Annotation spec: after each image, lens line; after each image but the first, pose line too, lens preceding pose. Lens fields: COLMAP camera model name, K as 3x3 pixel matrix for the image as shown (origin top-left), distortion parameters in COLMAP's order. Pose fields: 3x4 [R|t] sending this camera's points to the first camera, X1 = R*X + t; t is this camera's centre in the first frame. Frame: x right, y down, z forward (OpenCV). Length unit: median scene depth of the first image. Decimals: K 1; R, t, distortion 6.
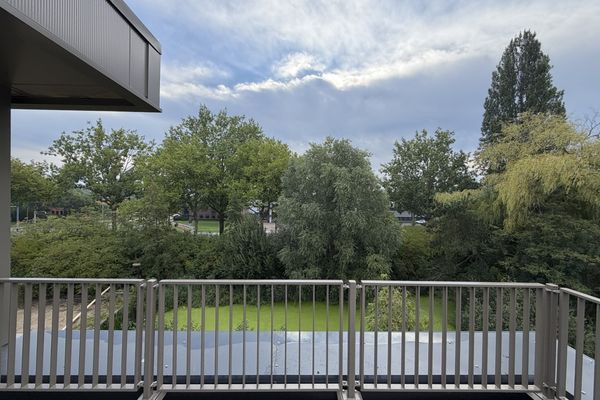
lens RADIAL K [[239.9, 0, 298.4], [0, 239.9, 200.6], [0, 0, 1]] dist [0.001669, -0.000399]
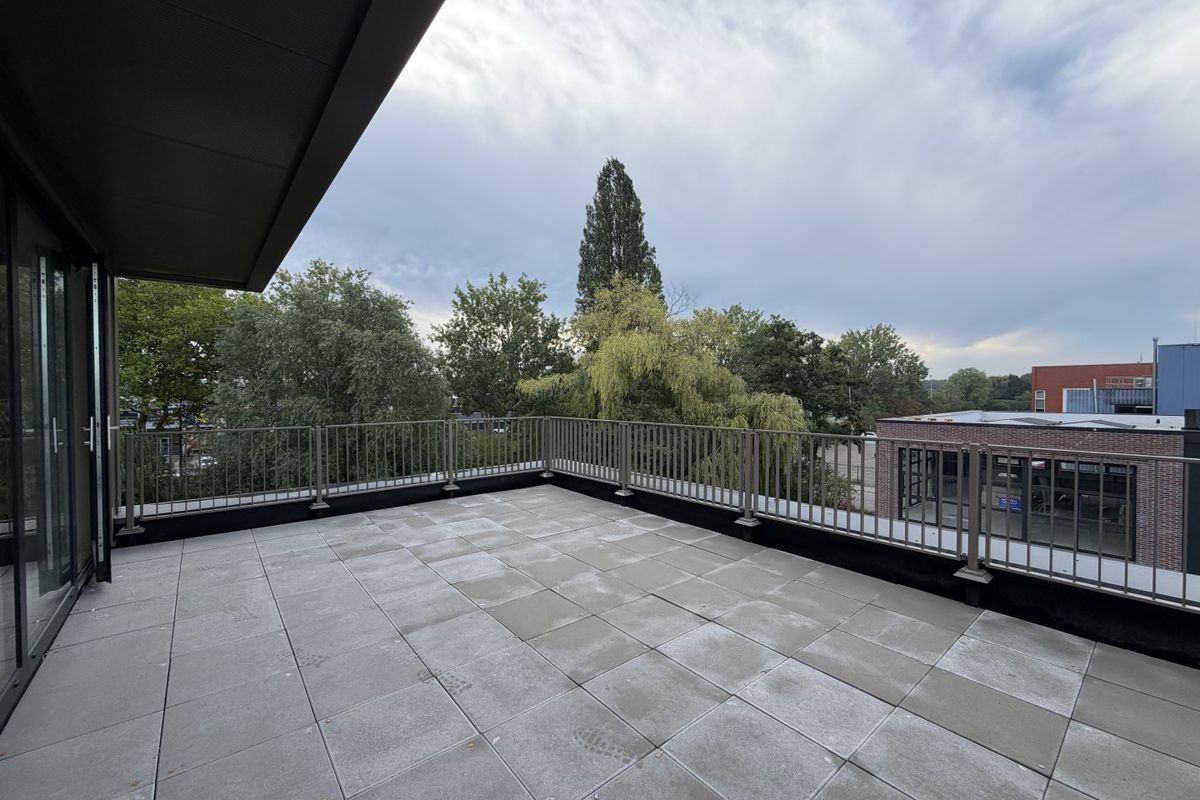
lens RADIAL K [[479.7, 0, 596.8], [0, 479.7, 401.1], [0, 0, 1]] dist [0.001669, -0.000399]
pose [[0.786017, -0.026474, 0.617638, -0.045257], [0.019141, 0.999646, 0.018488, 0.007038], [-0.617909, -0.002709, 0.786245, -0.104537]]
